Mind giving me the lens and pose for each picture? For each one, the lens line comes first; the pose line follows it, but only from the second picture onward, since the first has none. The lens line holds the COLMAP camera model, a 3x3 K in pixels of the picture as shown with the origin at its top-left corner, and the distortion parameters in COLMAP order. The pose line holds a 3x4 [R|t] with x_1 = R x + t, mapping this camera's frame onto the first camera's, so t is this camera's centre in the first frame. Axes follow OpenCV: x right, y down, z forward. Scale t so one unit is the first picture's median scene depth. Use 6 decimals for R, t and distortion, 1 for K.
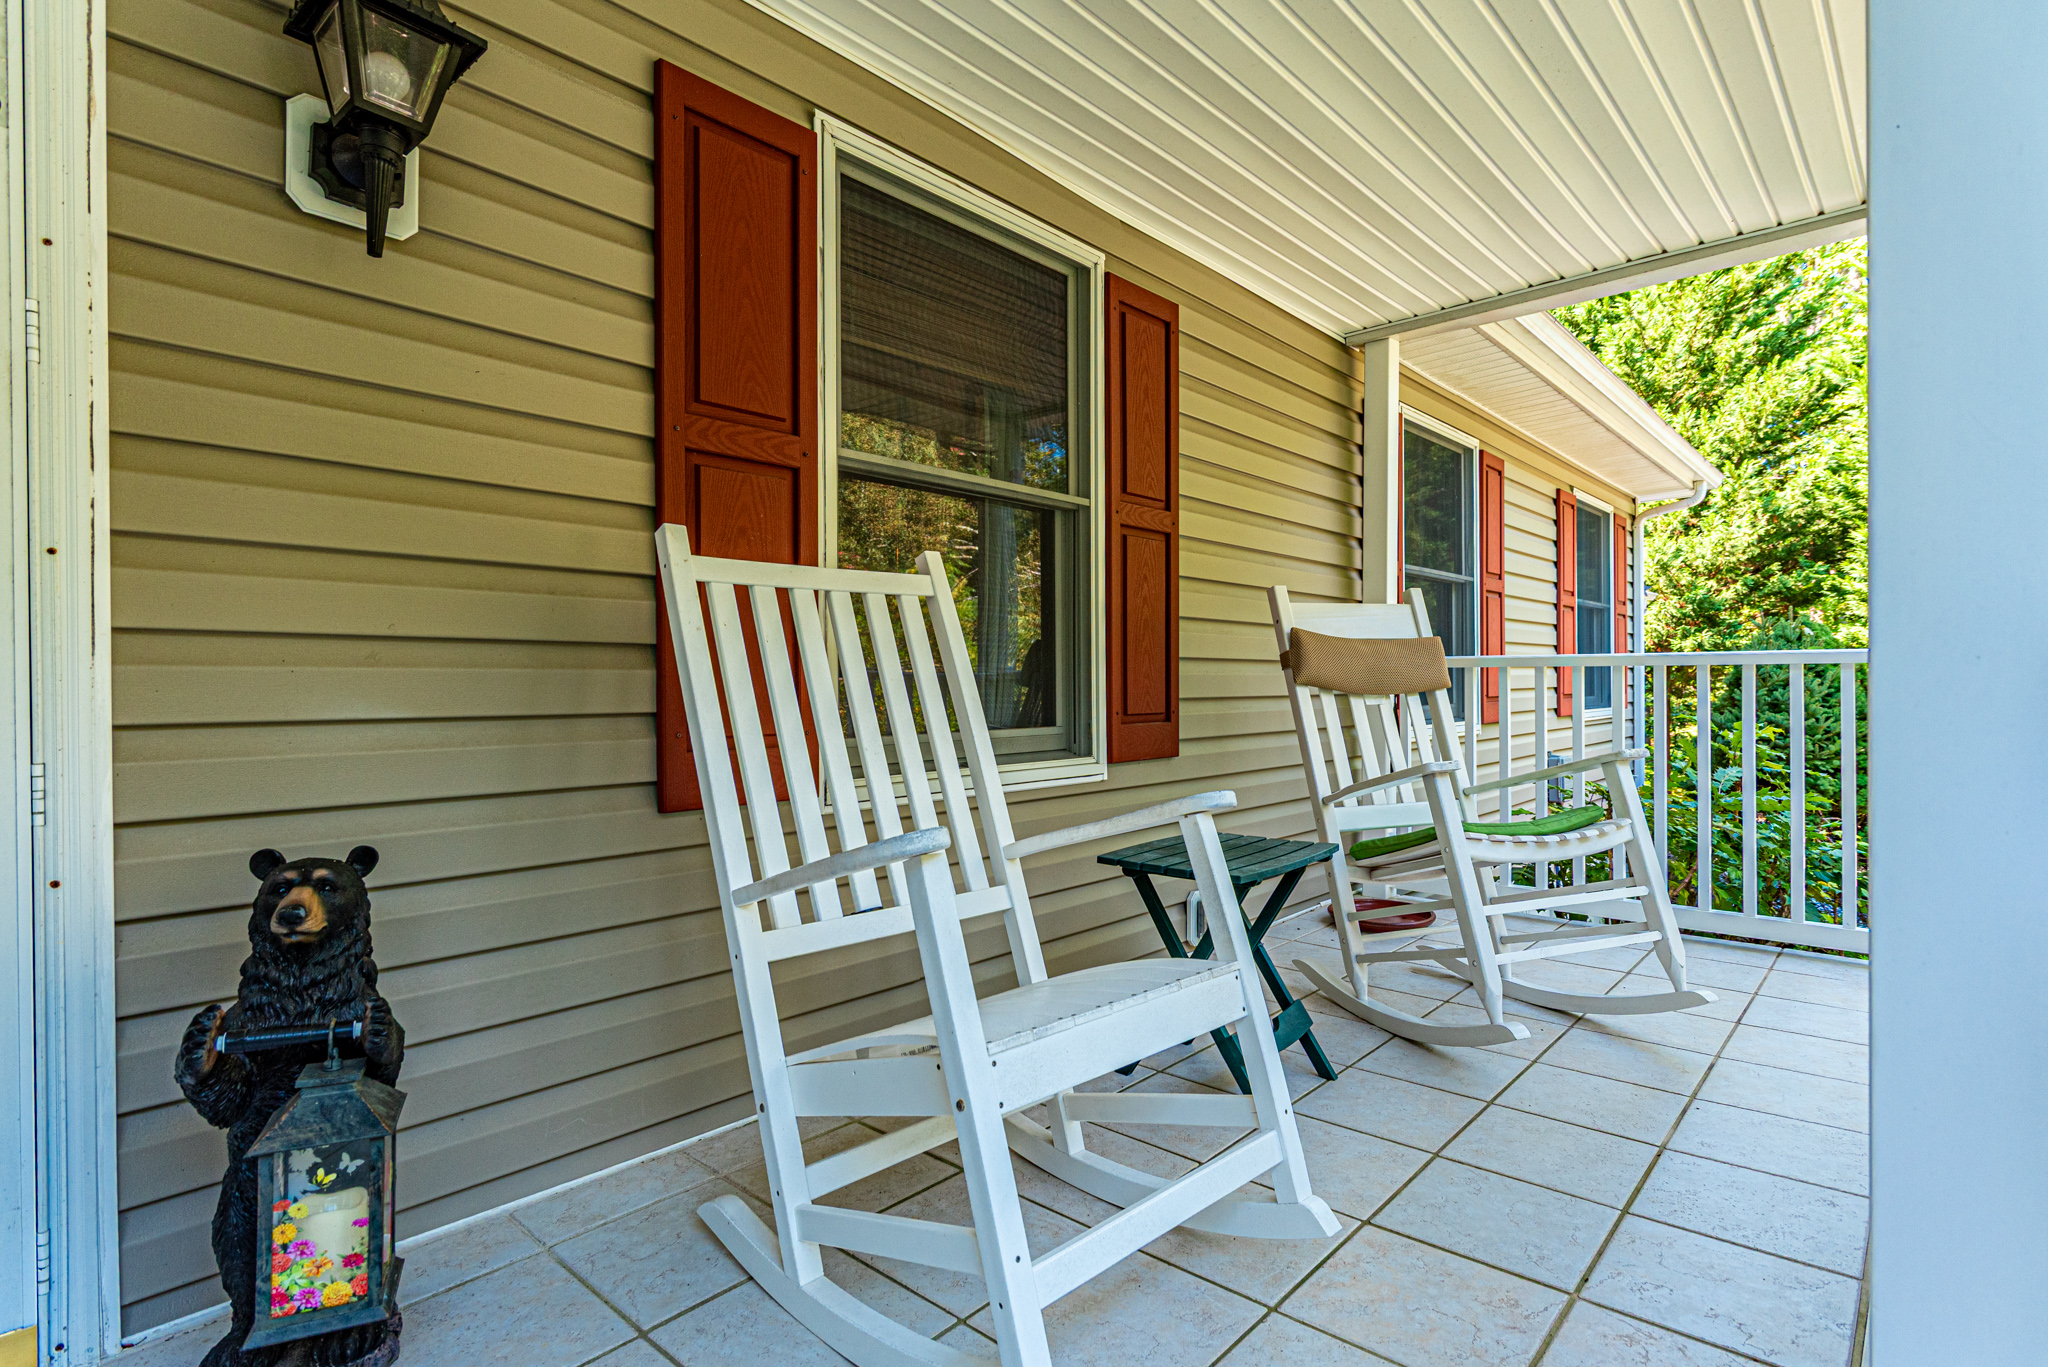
lens RADIAL K [[1042.0, 0, 1024.0], [0, 1042.0, 683.5], [0, 0, 1]] dist [-0.000501, -0.000162]
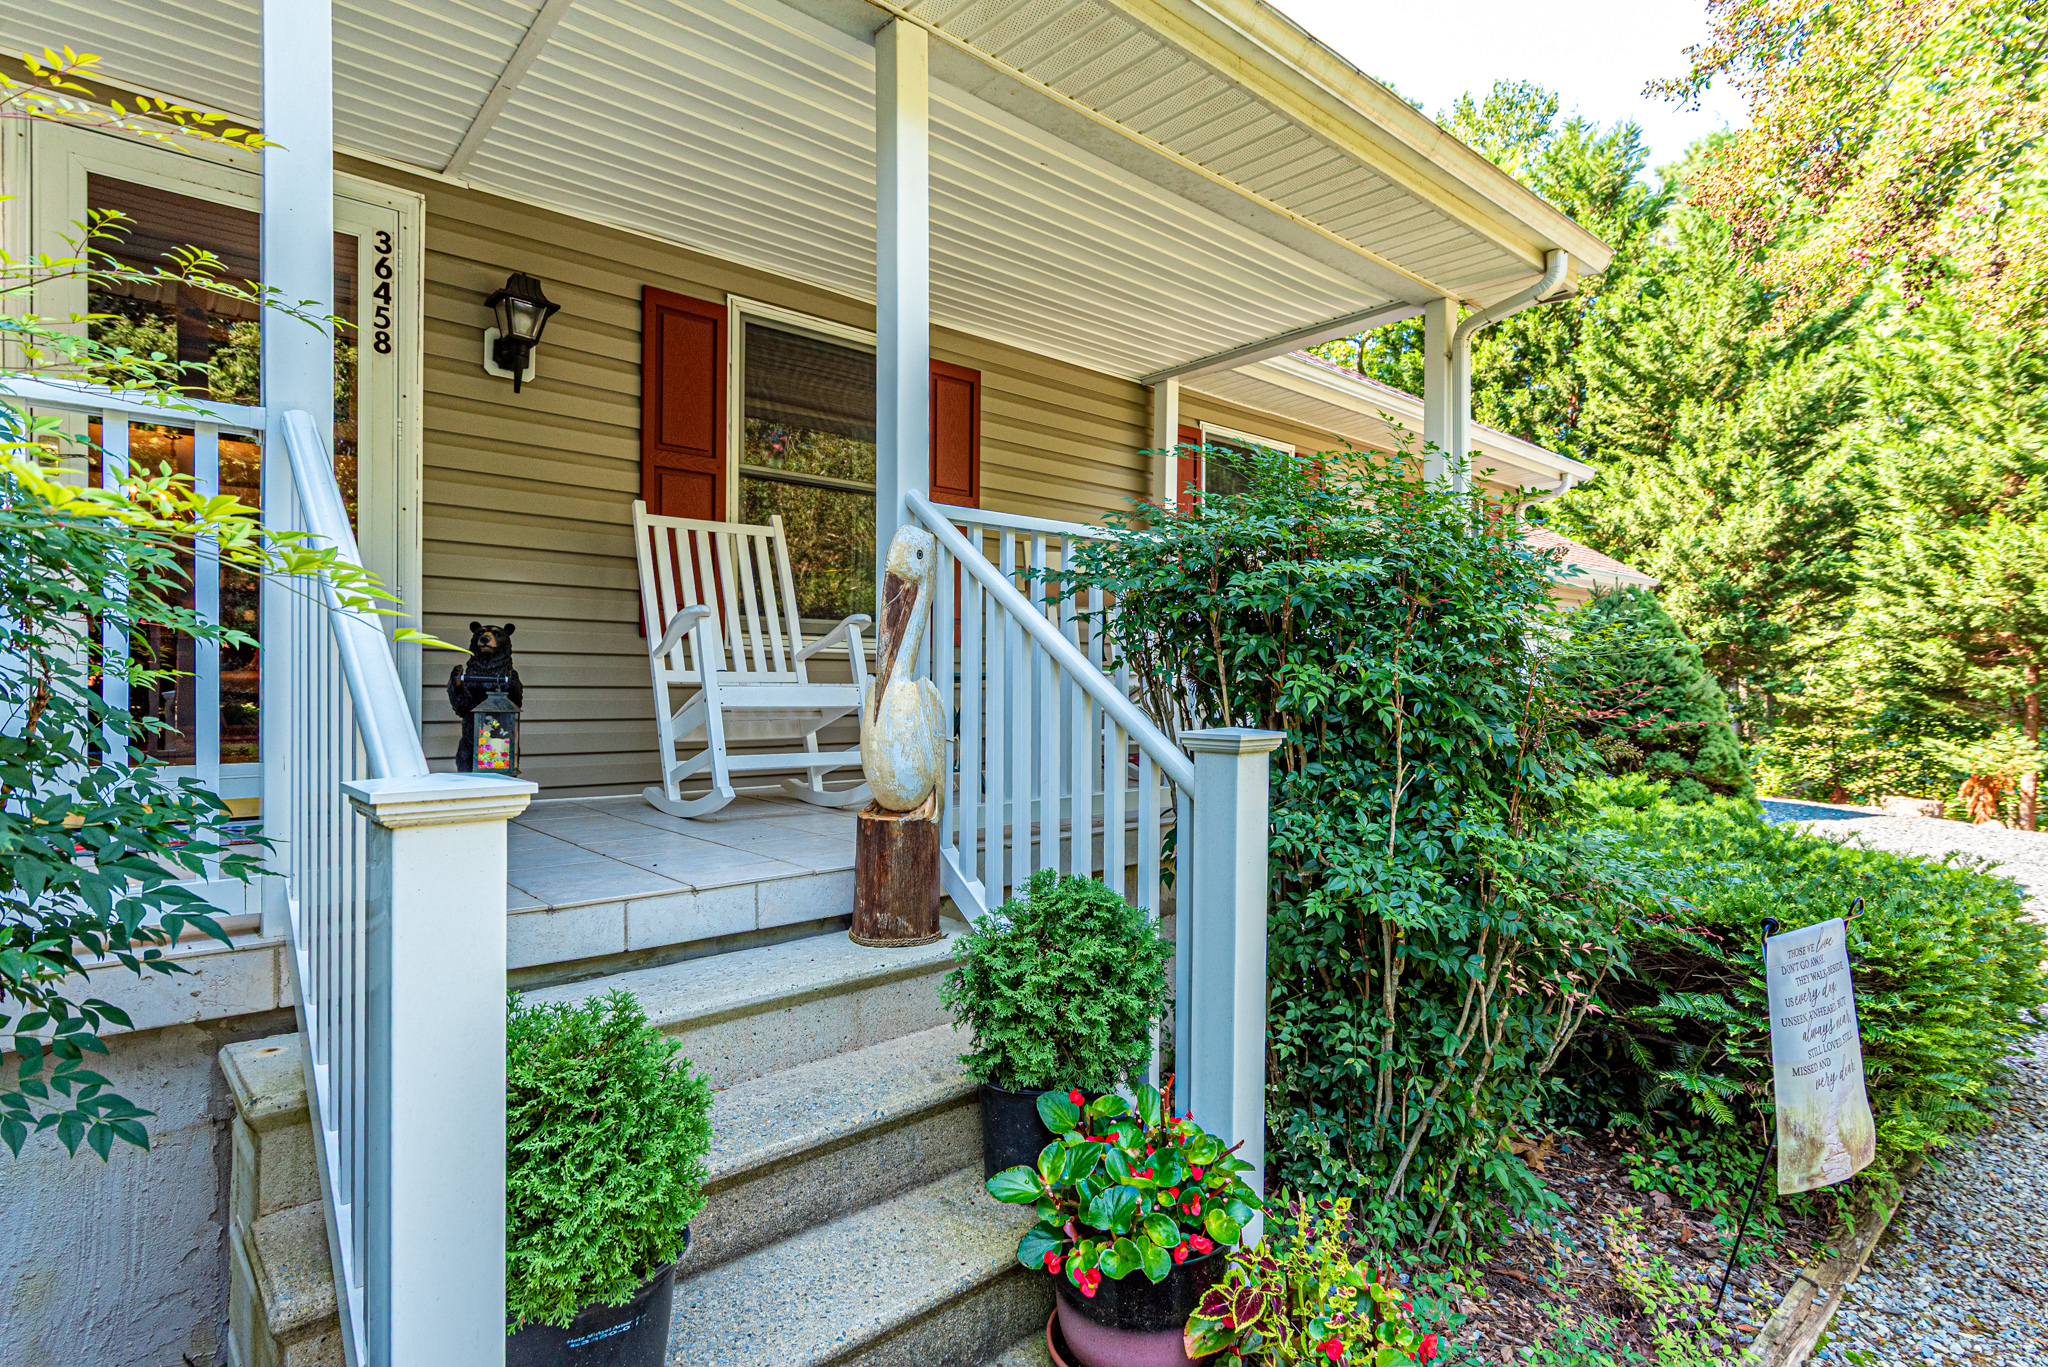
lens RADIAL K [[1063.6, 0, 1024.0], [0, 1063.6, 683.5], [0, 0, 1]] dist [0.004604, 0.000687]
pose [[0.992966, 0.011695, -0.117819, 0.618949], [-0.012116, 0.999922, -0.002863, 0.194371], [0.117776, 0.004270, 0.993031, -0.964050]]
